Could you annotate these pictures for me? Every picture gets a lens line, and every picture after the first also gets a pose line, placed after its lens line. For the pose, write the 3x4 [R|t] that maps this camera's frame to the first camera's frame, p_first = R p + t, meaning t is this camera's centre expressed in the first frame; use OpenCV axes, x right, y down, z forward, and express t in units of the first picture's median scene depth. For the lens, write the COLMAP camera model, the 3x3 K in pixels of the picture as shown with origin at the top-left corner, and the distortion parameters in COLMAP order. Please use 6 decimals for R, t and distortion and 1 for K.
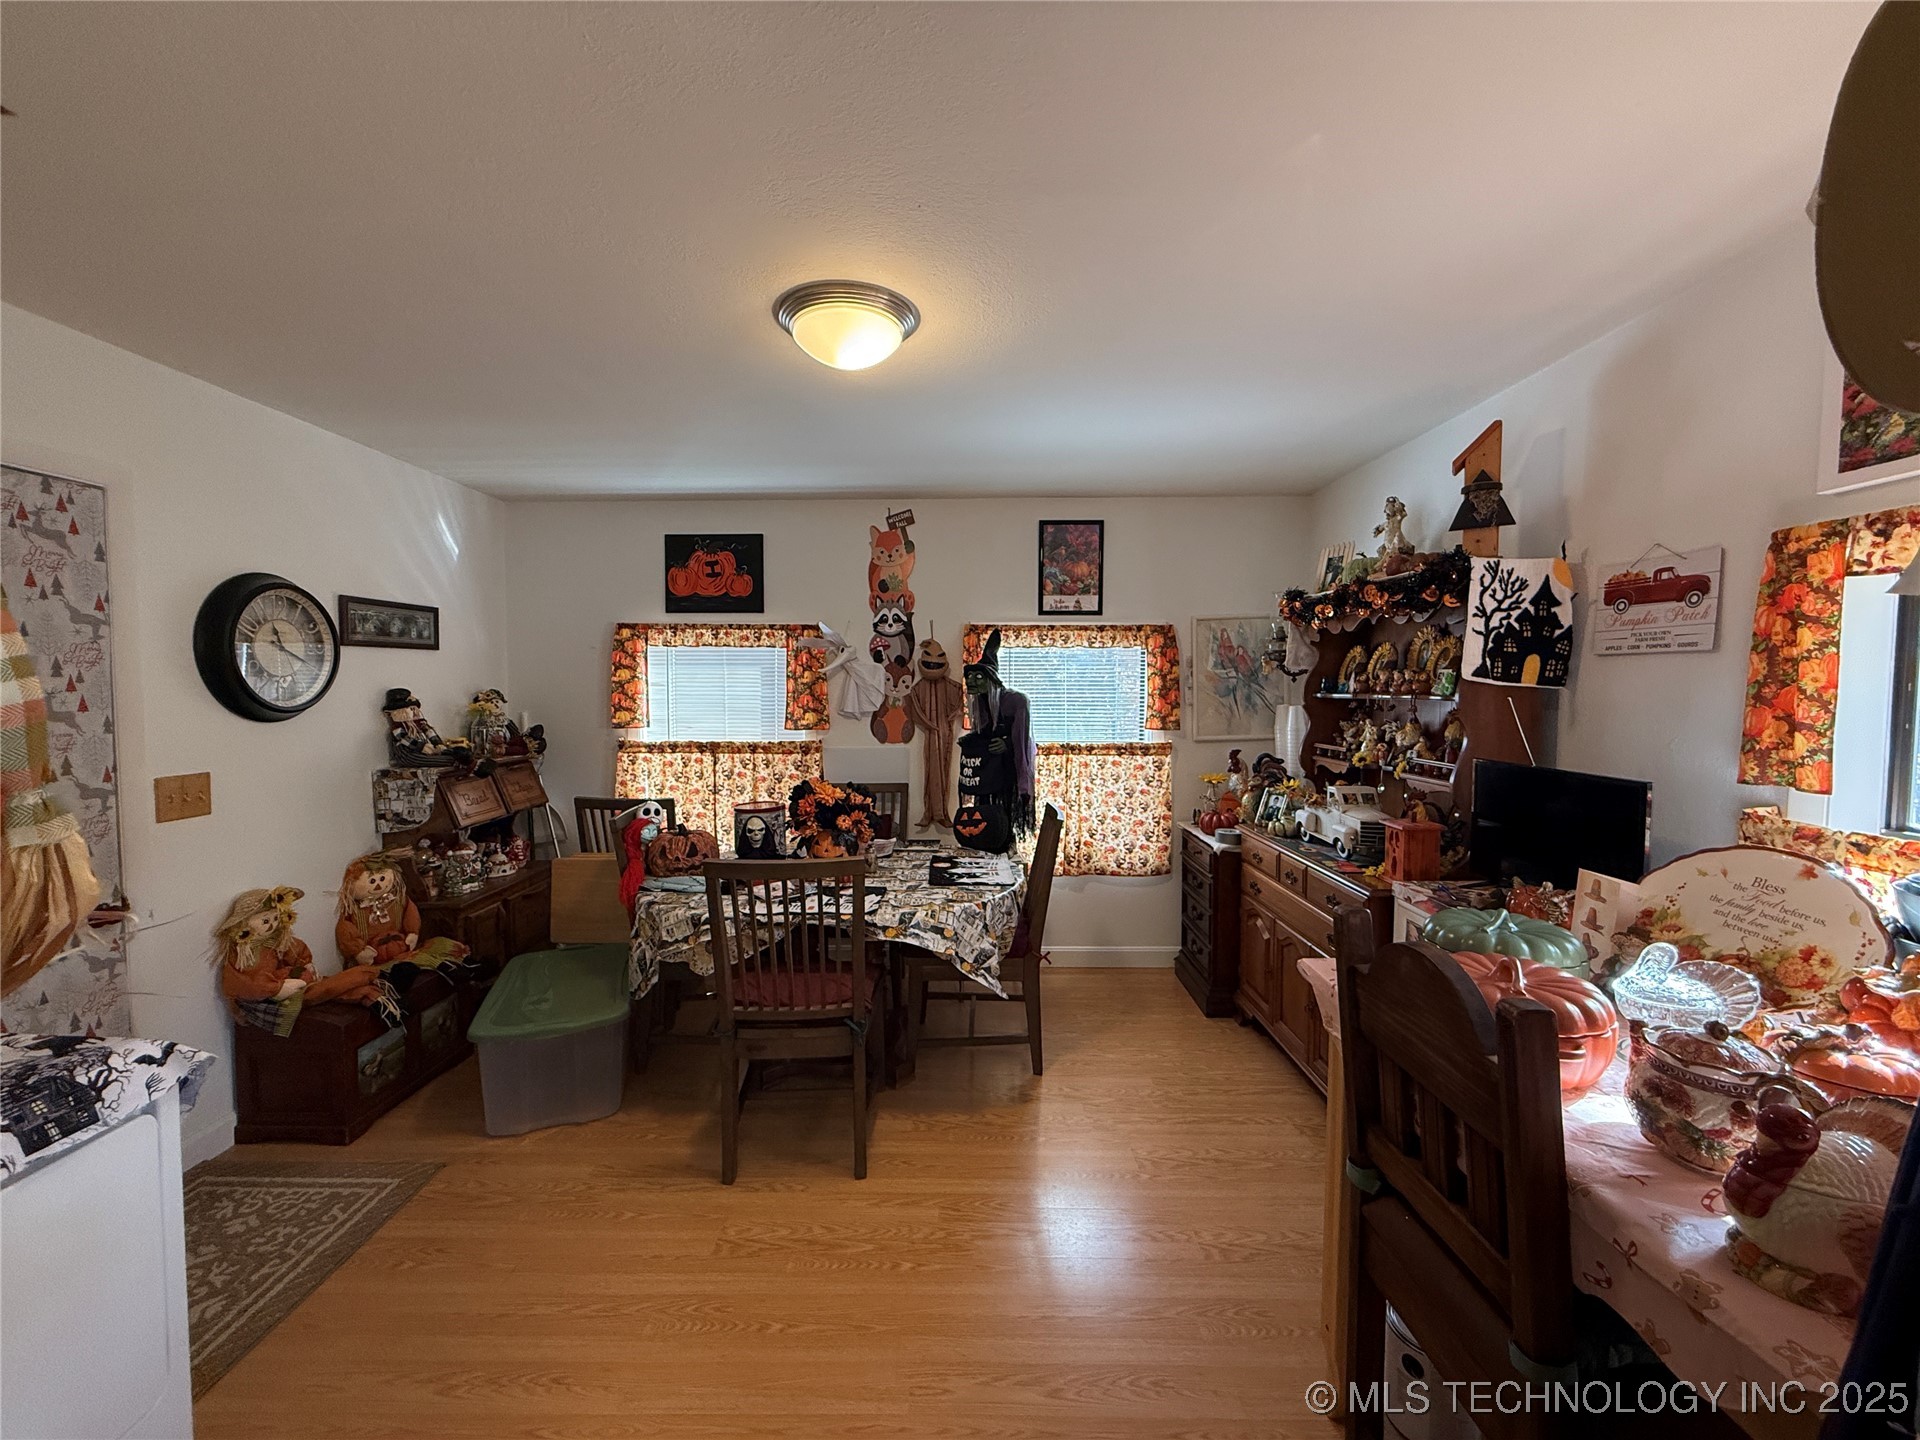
lens RADIAL K [[769.0, 0, 954.3], [0, 769.0, 716.9], [0, 0, 1]] dist [0.000276, -0.000060]
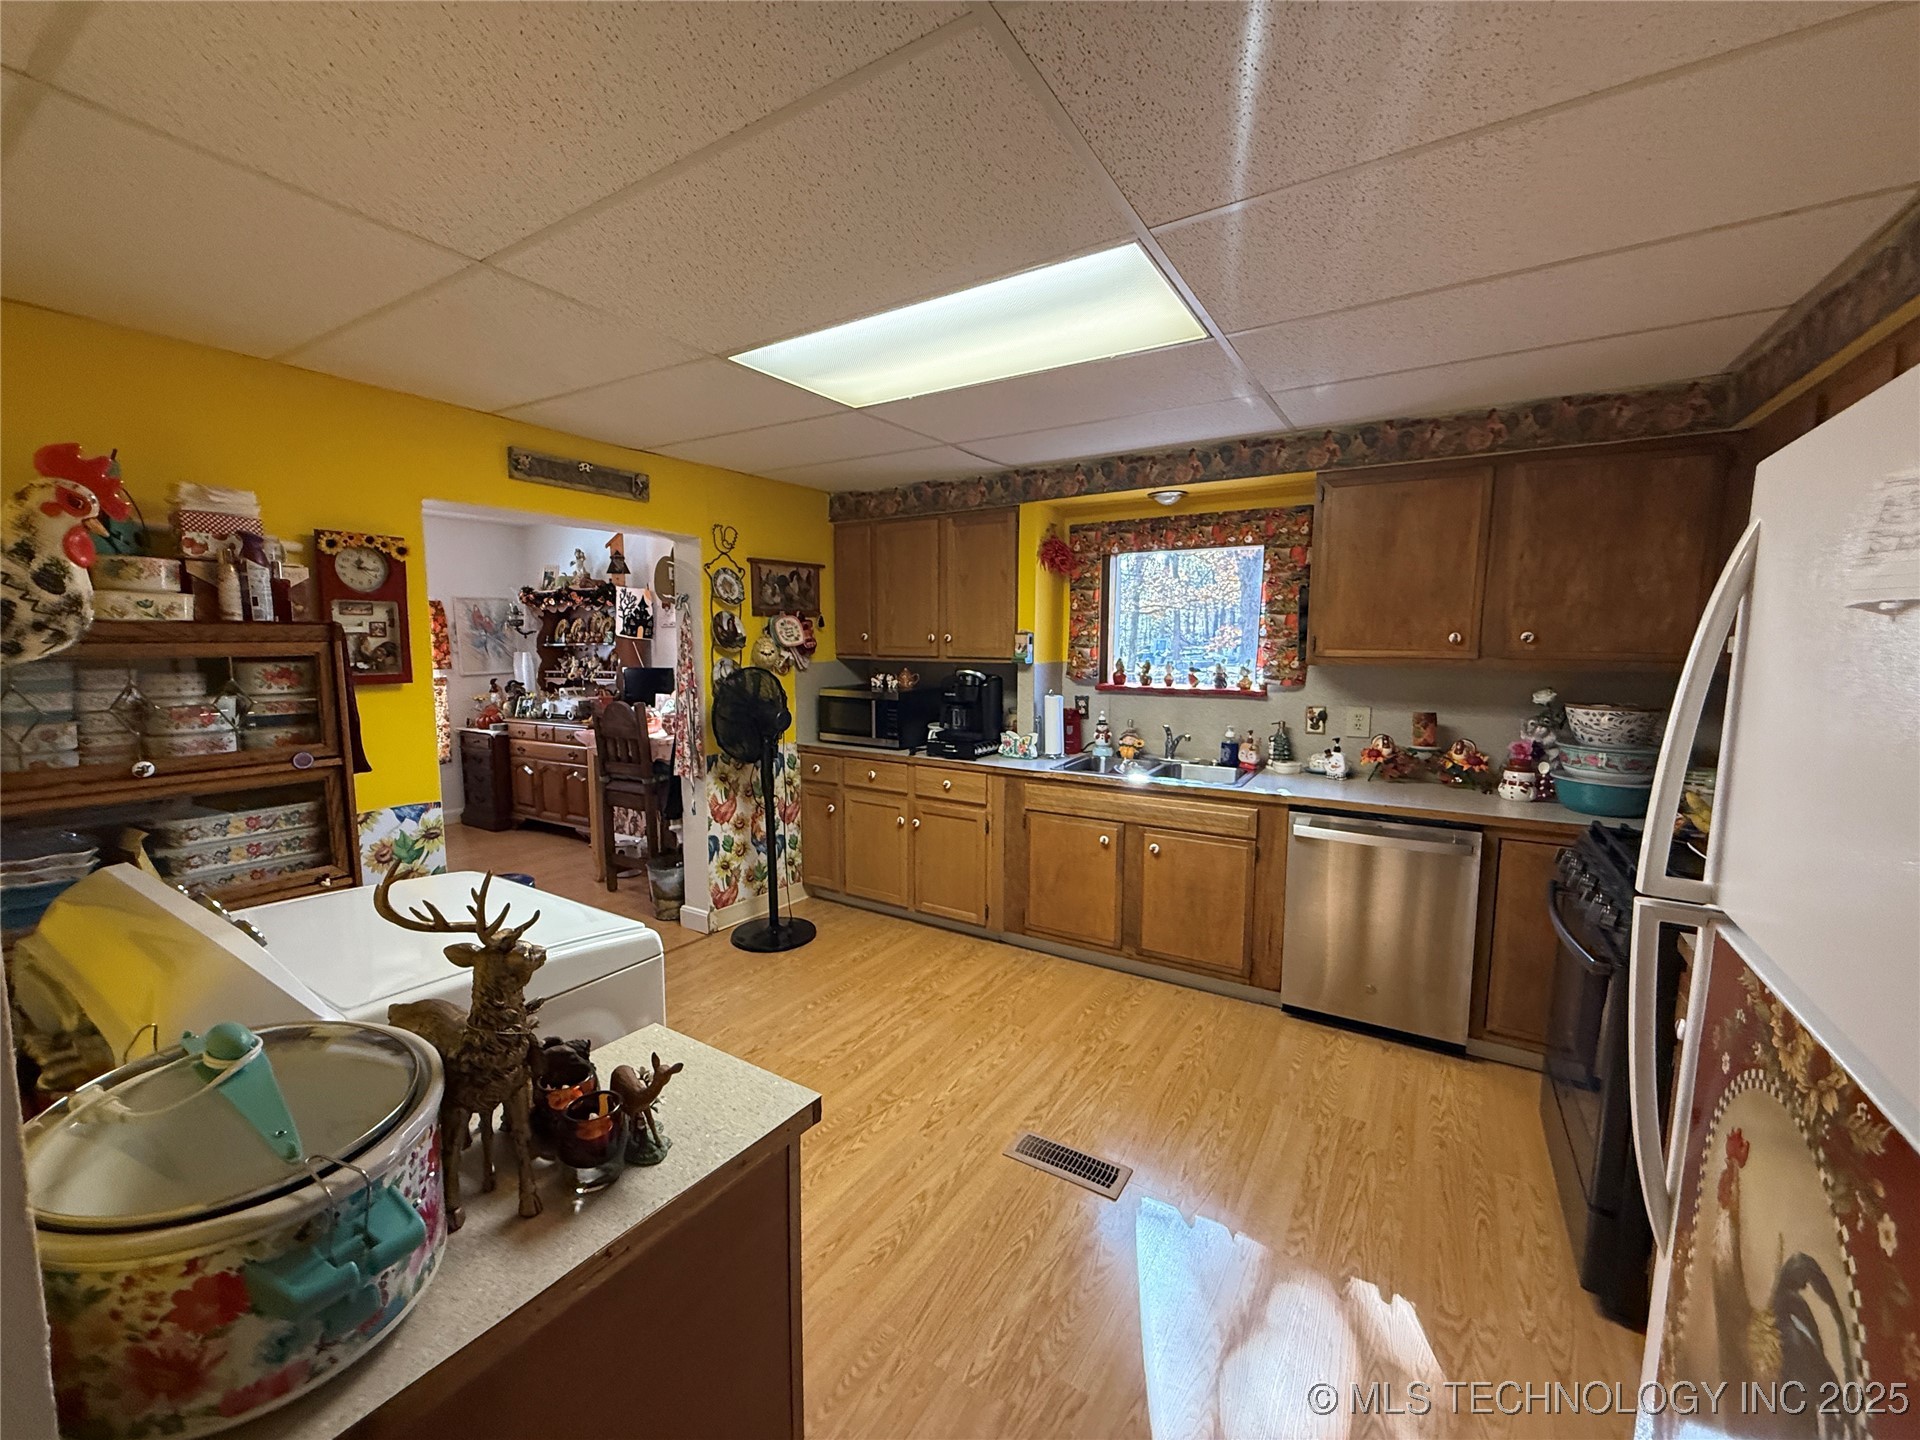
lens RADIAL K [[769.0, 0, 954.4], [0, 769.0, 723.1], [0, 0, 1]] dist [0.000276, -0.000060]
pose [[0.529912, -0.087032, 0.843575, -0.711006], [0.041063, 0.996187, 0.076982, 0.069593], [-0.847058, -0.006154, 0.531465, -1.006301]]
